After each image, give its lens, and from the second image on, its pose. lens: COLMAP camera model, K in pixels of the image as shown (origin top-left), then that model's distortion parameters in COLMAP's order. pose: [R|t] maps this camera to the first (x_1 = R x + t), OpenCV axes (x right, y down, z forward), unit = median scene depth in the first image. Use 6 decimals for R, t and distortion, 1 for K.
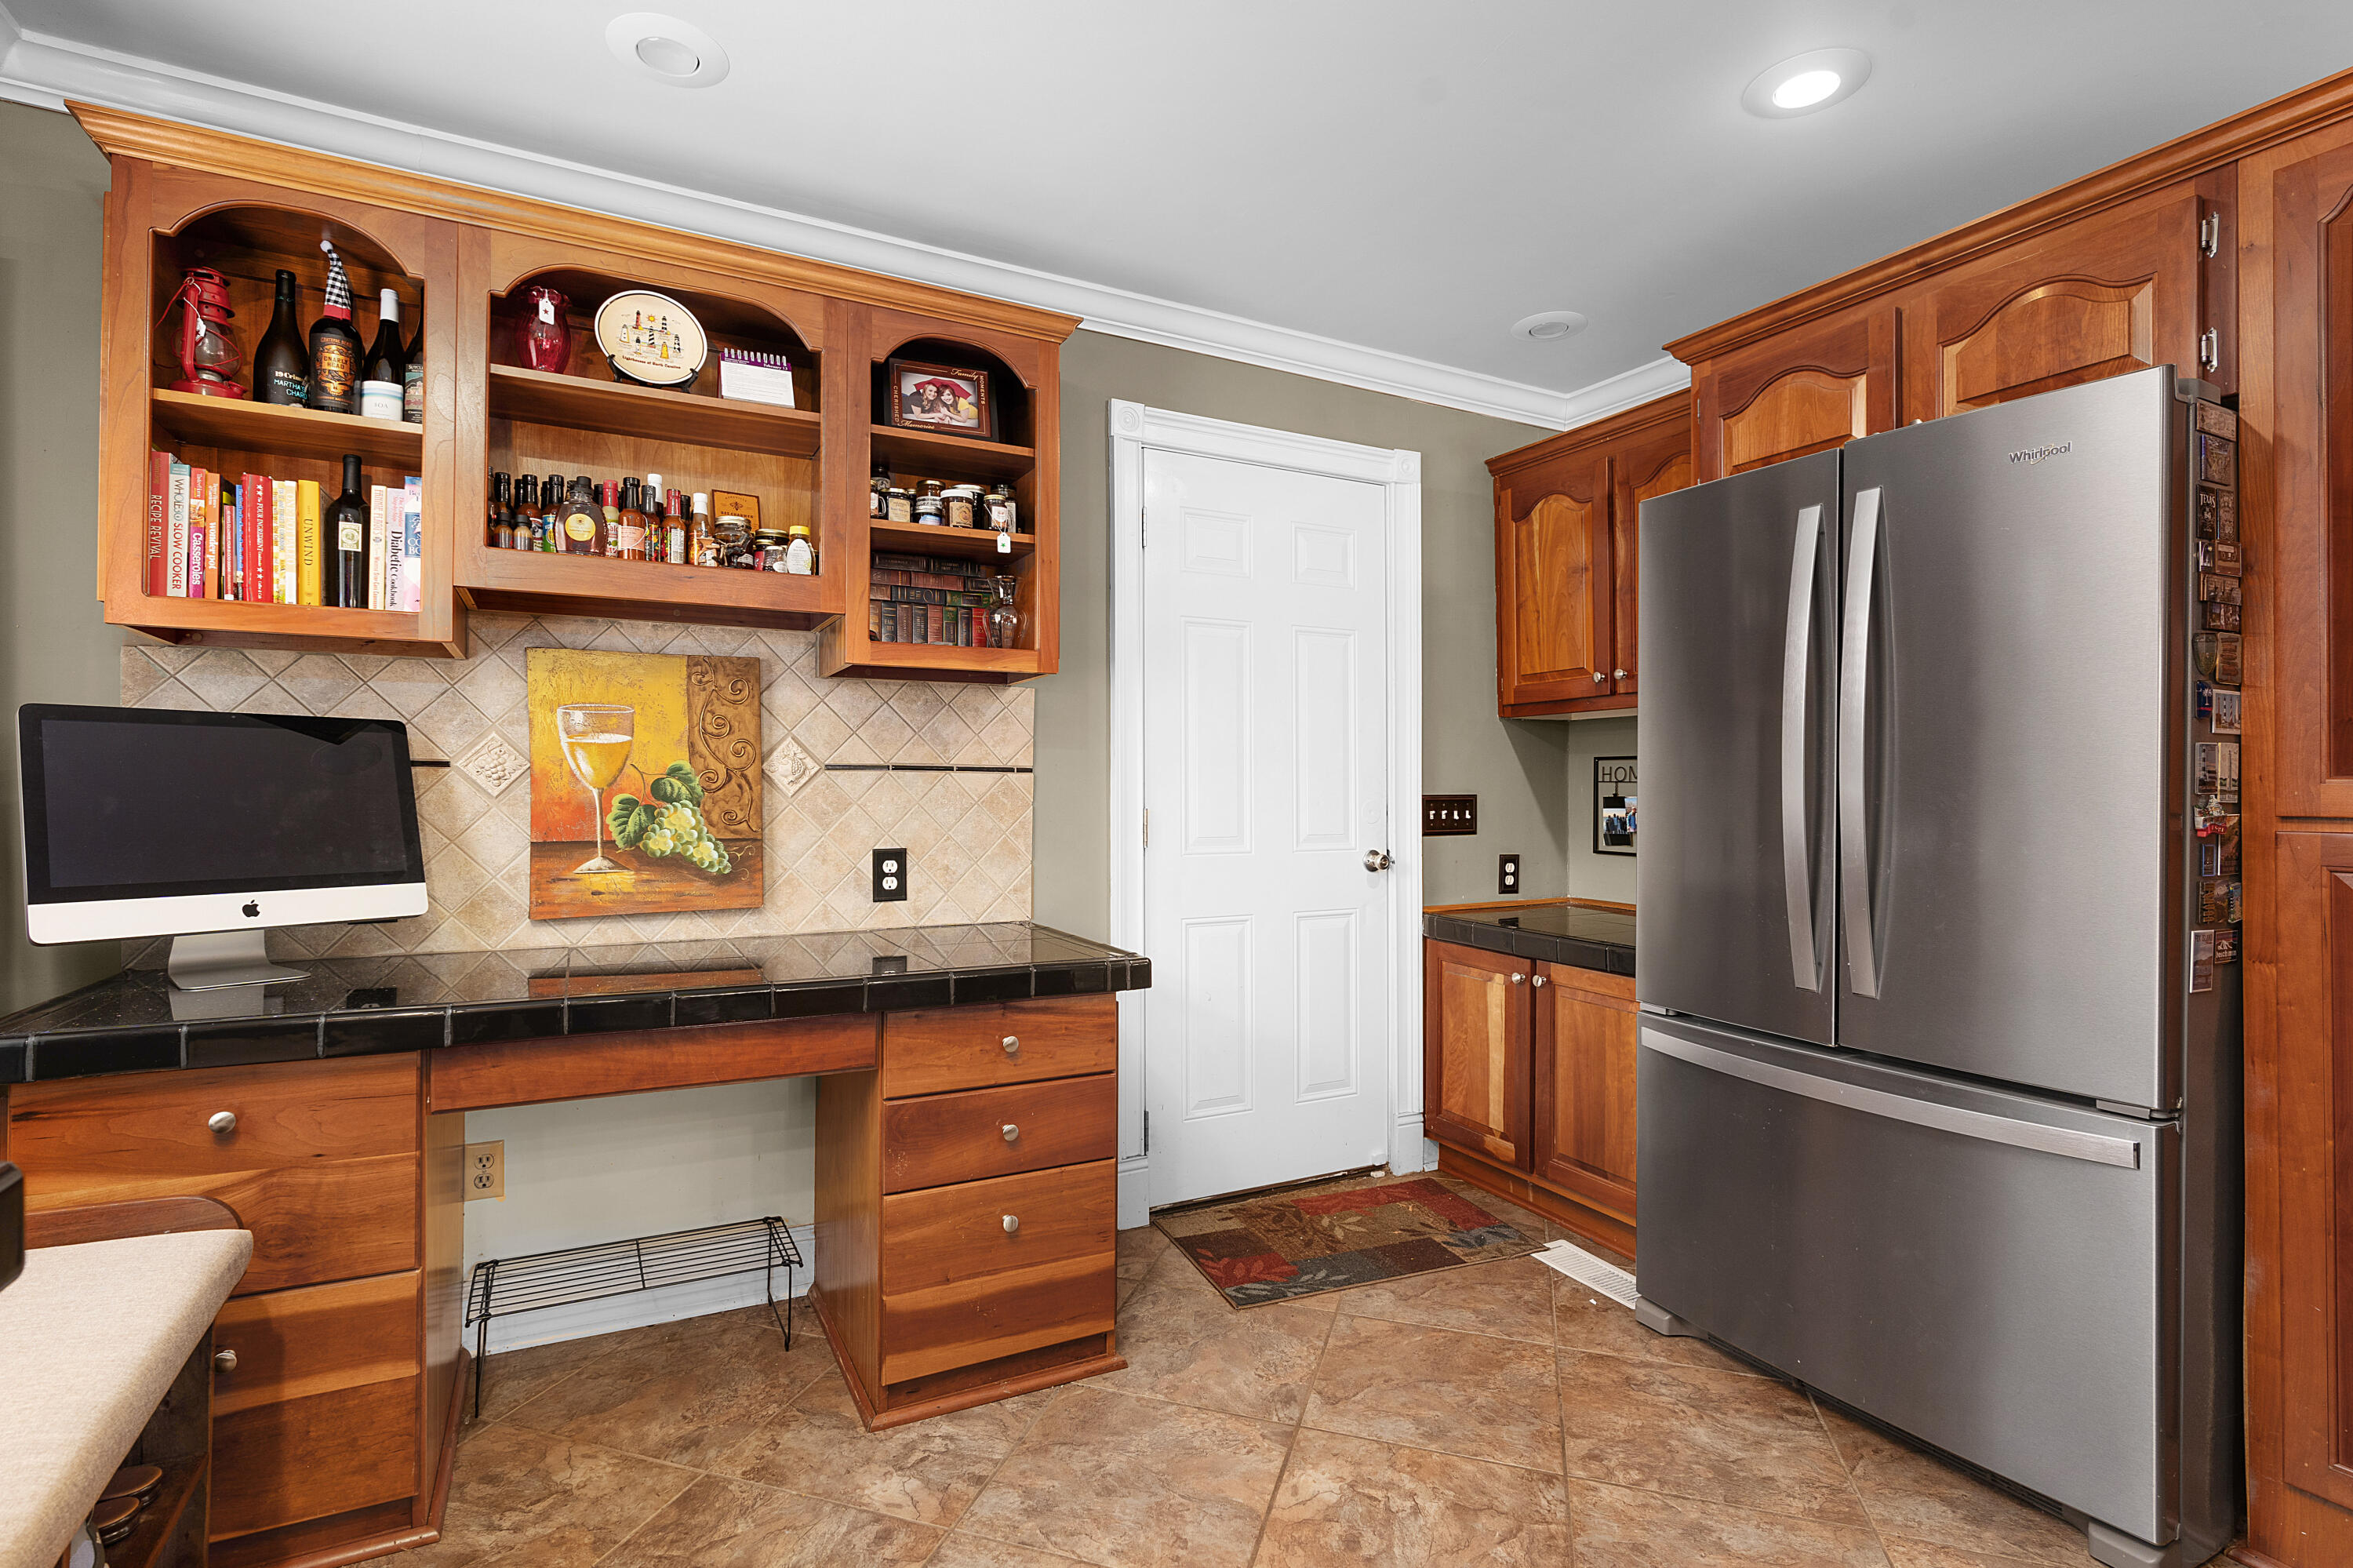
lens RADIAL K [[1137.0, 0, 1162.7], [0, 1137.0, 777.3], [0, 0, 1]] dist [-0.002538, 0.000481]
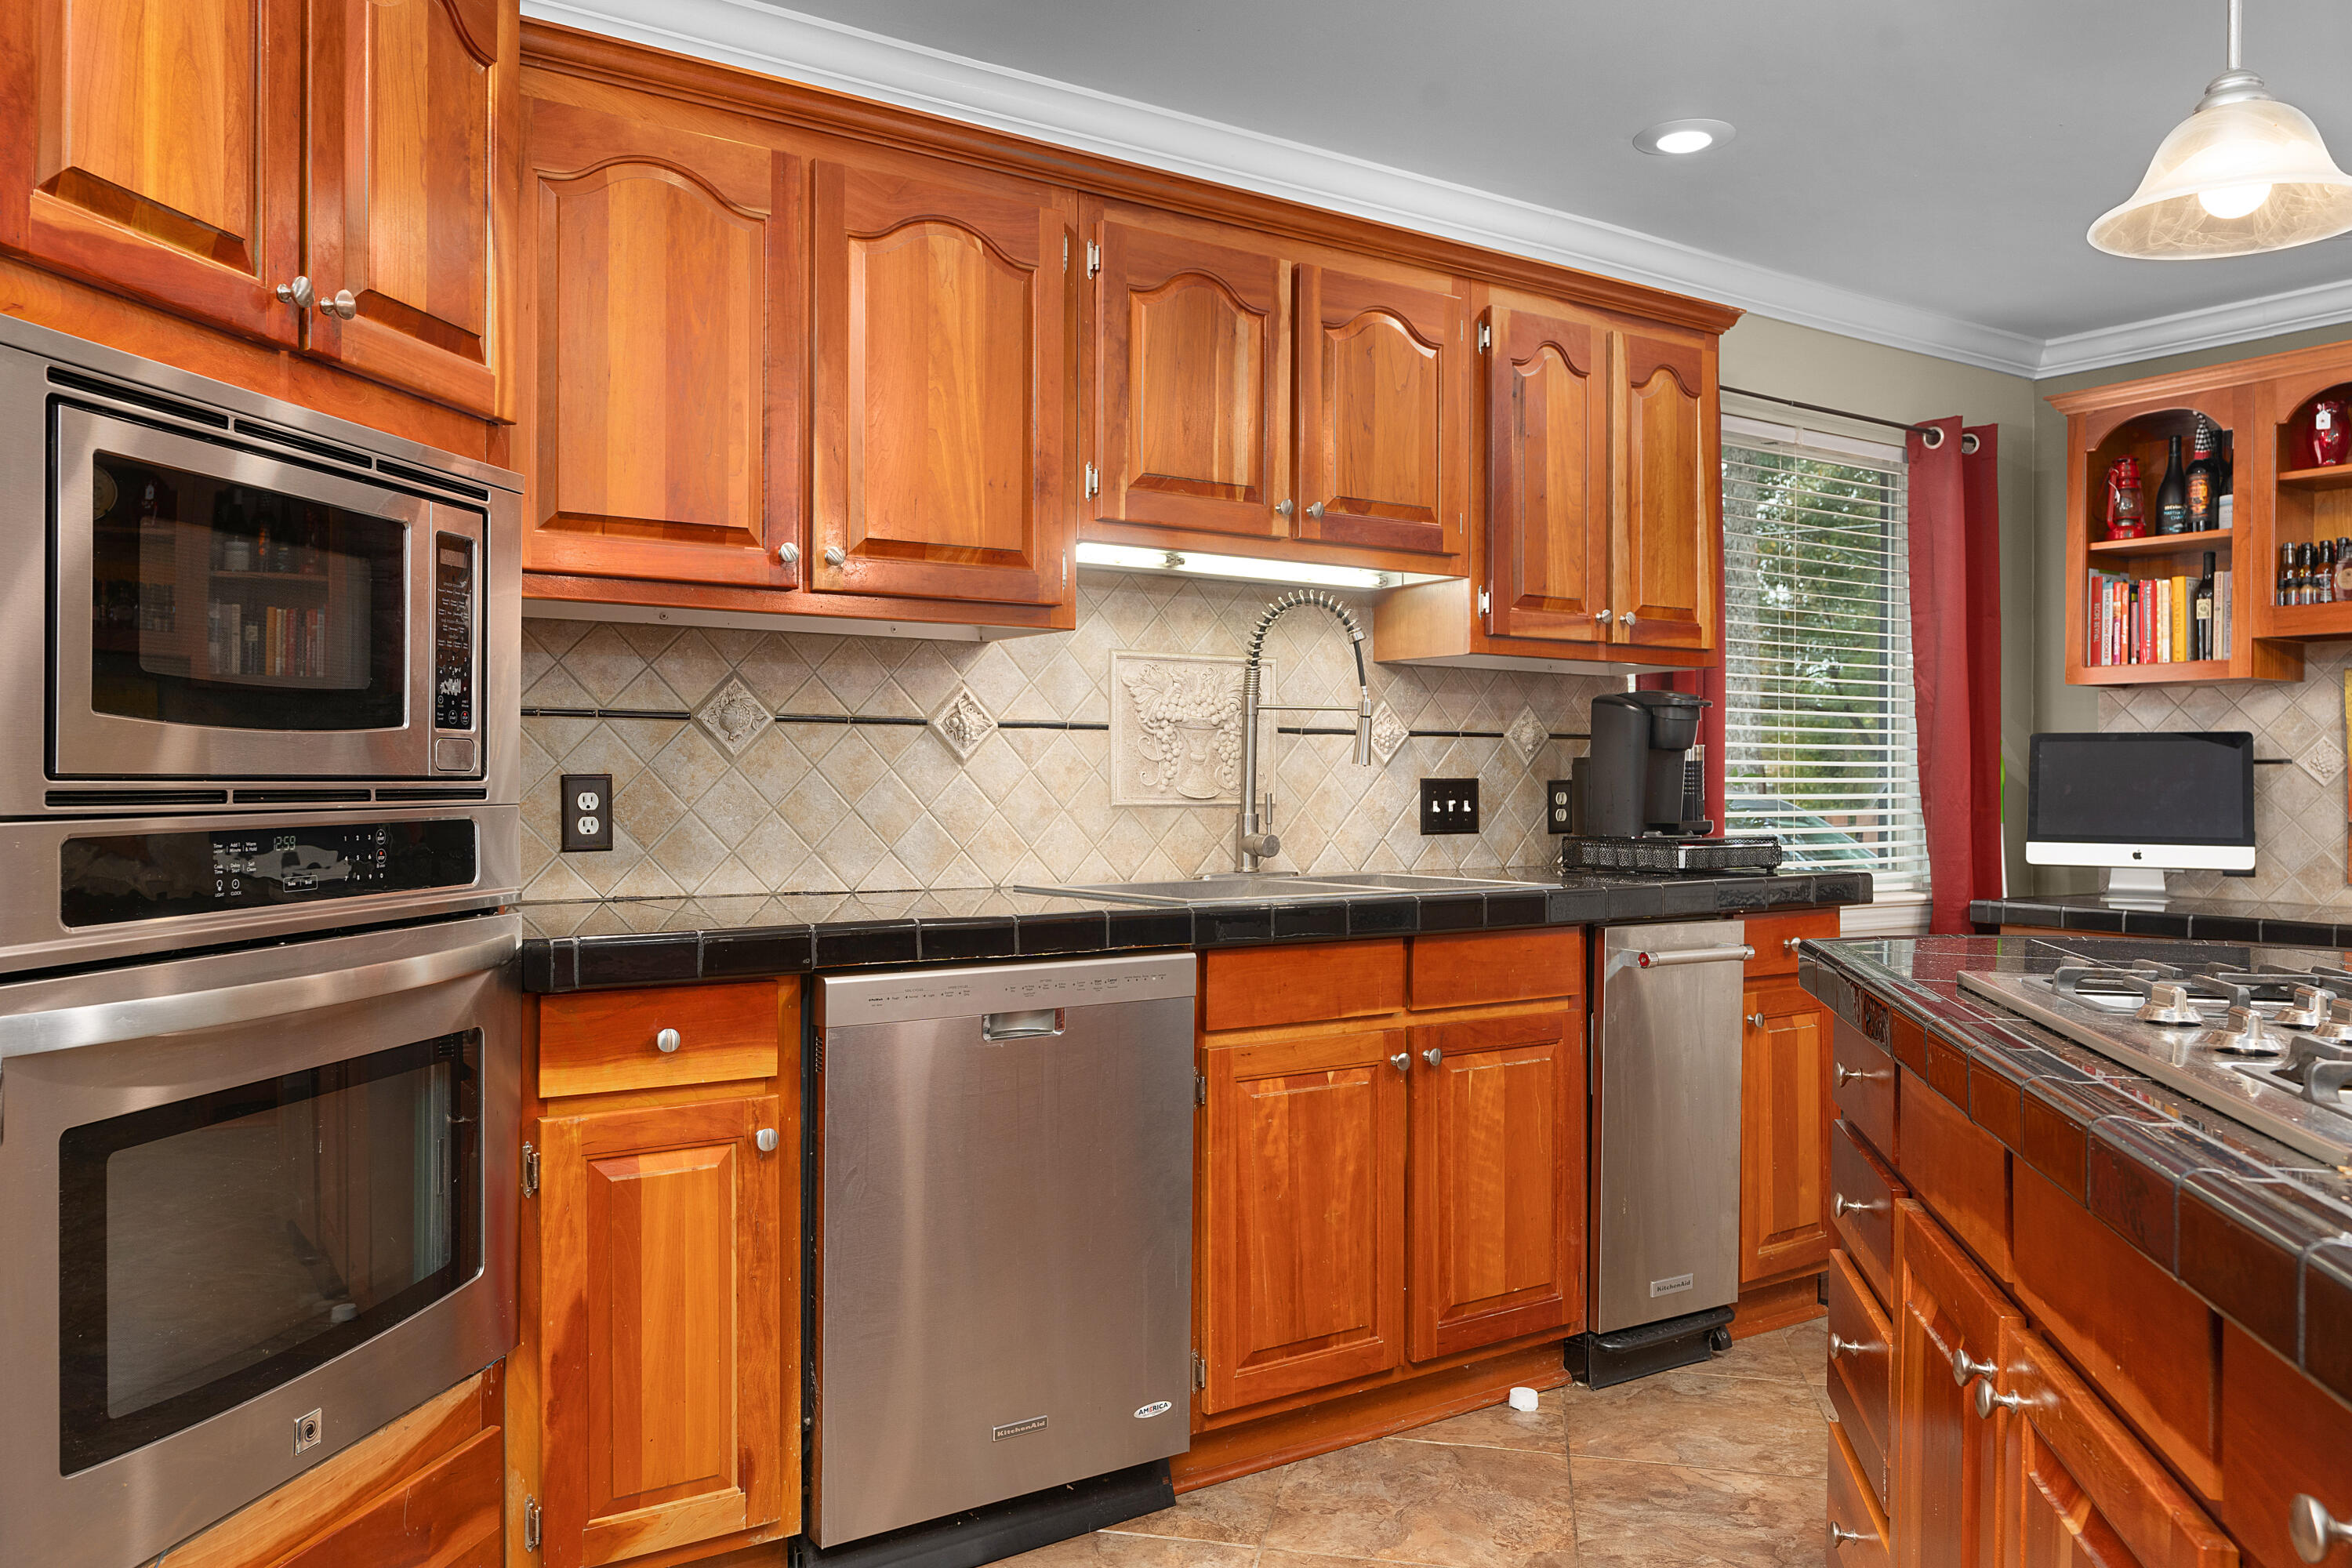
lens RADIAL K [[1731.2, 0, 1171.5], [0, 1731.2, 789.8], [0, 0, 1]] dist [0.008327, 0.004434]
pose [[0.135063, -0.003757, -0.990830, 1.338788], [0.006315, 0.999976, -0.002931, 0.020540], [0.990817, -0.005861, 0.135084, -0.635700]]
